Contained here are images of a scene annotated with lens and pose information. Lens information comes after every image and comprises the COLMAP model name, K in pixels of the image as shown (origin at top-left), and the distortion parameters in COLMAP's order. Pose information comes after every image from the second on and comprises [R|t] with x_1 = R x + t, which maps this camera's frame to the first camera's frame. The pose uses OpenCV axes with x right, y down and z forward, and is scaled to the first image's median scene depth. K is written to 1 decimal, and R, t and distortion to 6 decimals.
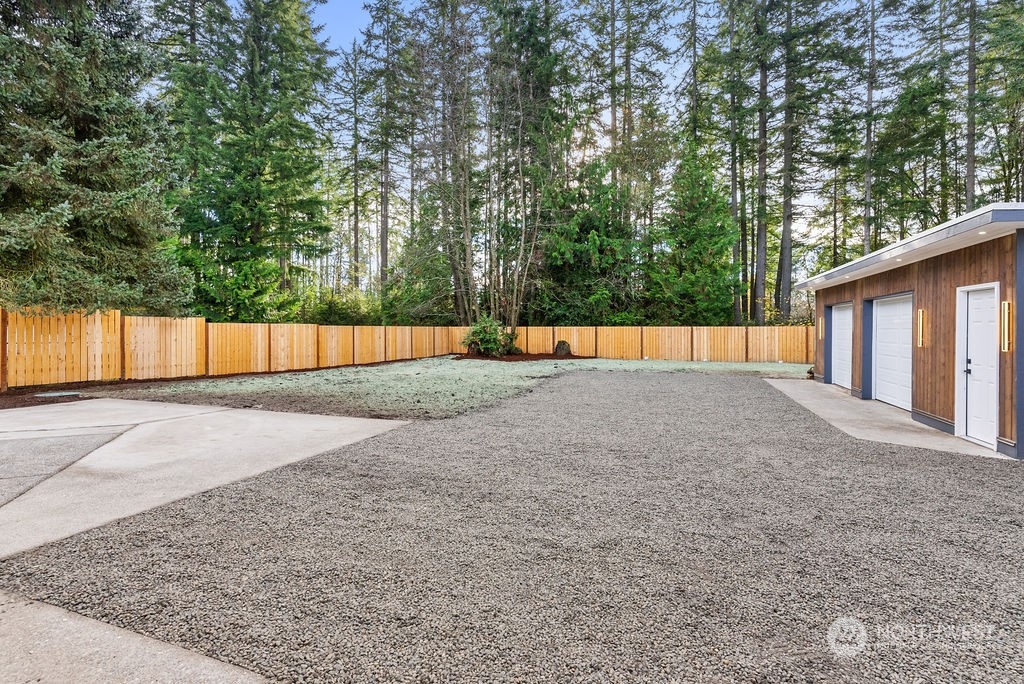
lens RADIAL K [[492.8, 0, 510.8], [0, 492.8, 337.7], [0, 0, 1]] dist [0.003576, 0.000329]
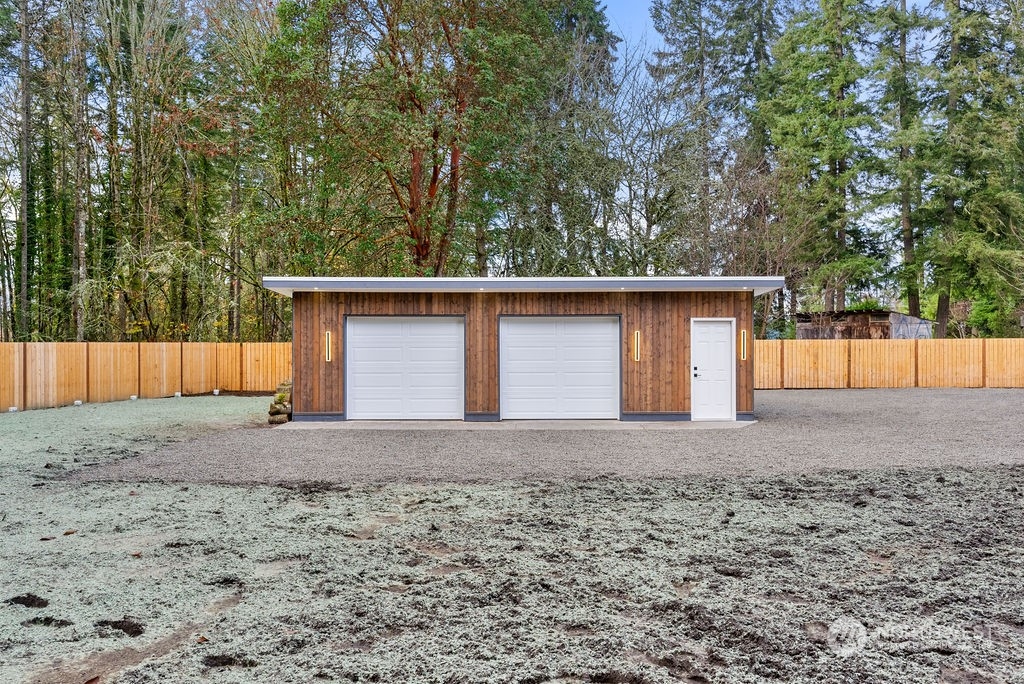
lens RADIAL K [[810.1, 0, 511.6], [0, 810.1, 340.8], [0, 0, 1]] dist [0.009757, -0.000776]
pose [[-0.343504, 0.014155, 0.939045, -0.332685], [0.022781, 0.999718, -0.006736, -0.008922], [-0.938875, 0.019079, -0.343730, 0.674334]]
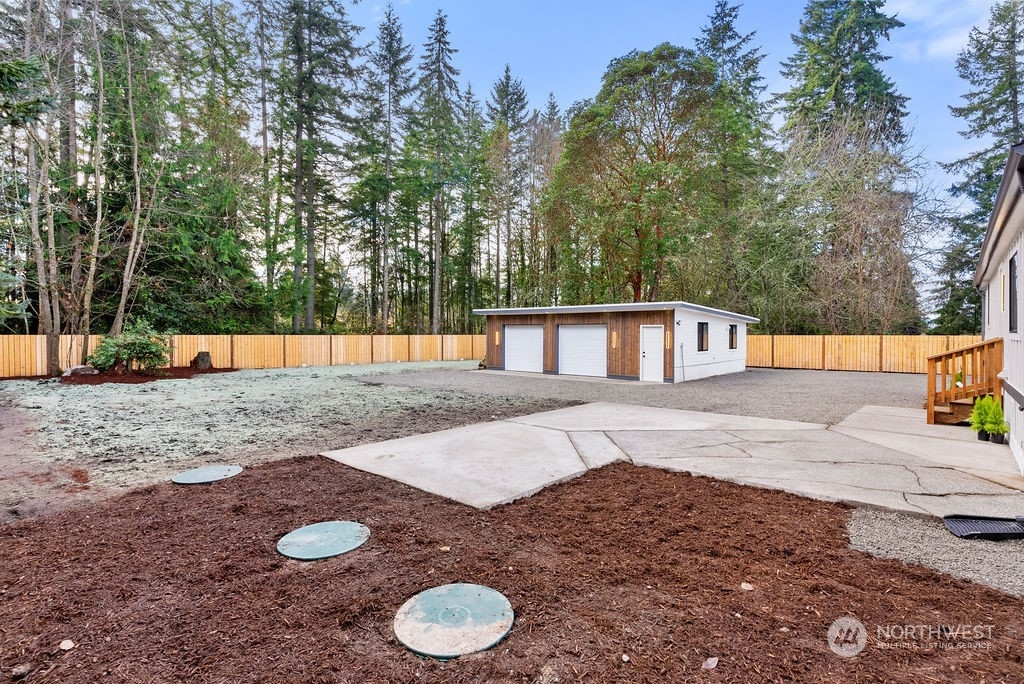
lens RADIAL K [[492.8, 0, 511.9], [0, 492.8, 340.0], [0, 0, 1]] dist [0.003576, 0.000329]
pose [[0.371861, -0.003645, 0.928281, -0.527795], [0.011607, 0.999932, -0.000724, -0.007894], [-0.928216, 0.011043, 0.371878, 0.192825]]
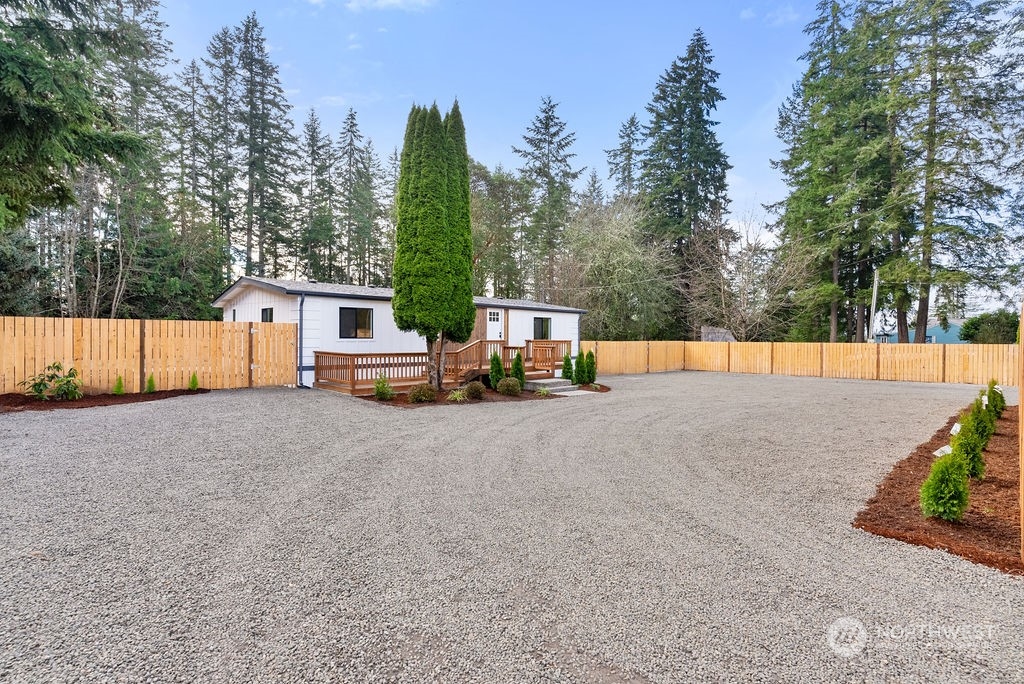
lens RADIAL K [[492.8, 0, 513.3], [0, 492.8, 344.3], [0, 0, 1]] dist [0.003576, 0.000329]
pose [[0.440905, -0.000050, 0.897554, -0.866473], [-0.006168, 0.999976, 0.003086, 0.005569], [-0.897532, -0.006897, 0.440895, -0.733526]]
